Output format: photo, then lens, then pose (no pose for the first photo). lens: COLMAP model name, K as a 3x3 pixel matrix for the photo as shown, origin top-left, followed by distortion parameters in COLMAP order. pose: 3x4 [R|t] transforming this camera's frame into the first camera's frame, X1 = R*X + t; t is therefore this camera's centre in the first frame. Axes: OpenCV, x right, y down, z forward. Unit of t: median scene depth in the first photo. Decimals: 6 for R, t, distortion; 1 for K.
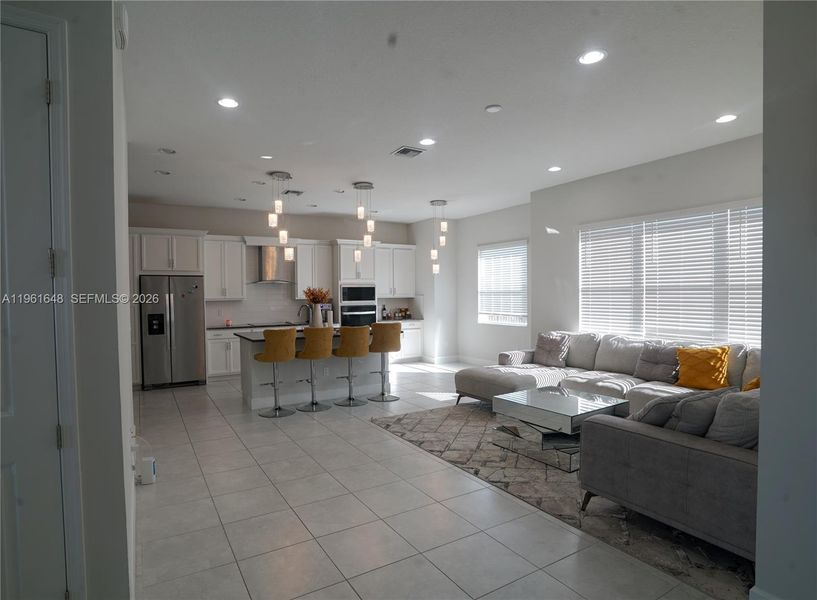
lens RADIAL K [[432.8, 0, 391.7], [0, 432.8, 304.0], [0, 0, 1]] dist [-0.002820, -0.000251]
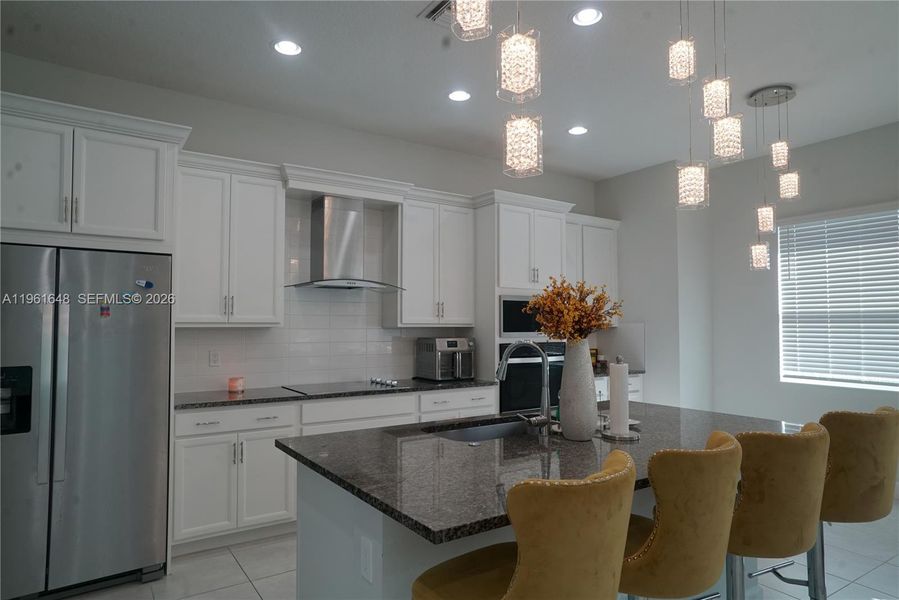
lens RADIAL K [[526.5, 0, 449.5], [0, 526.5, 300.0], [0, 0, 1]] dist [0.001740, 0.001056]
pose [[0.997378, 0.012780, 0.071237, -0.219997], [-0.007722, 0.997459, -0.070825, -0.001474], [-0.071961, 0.070089, 0.994942, 0.511855]]
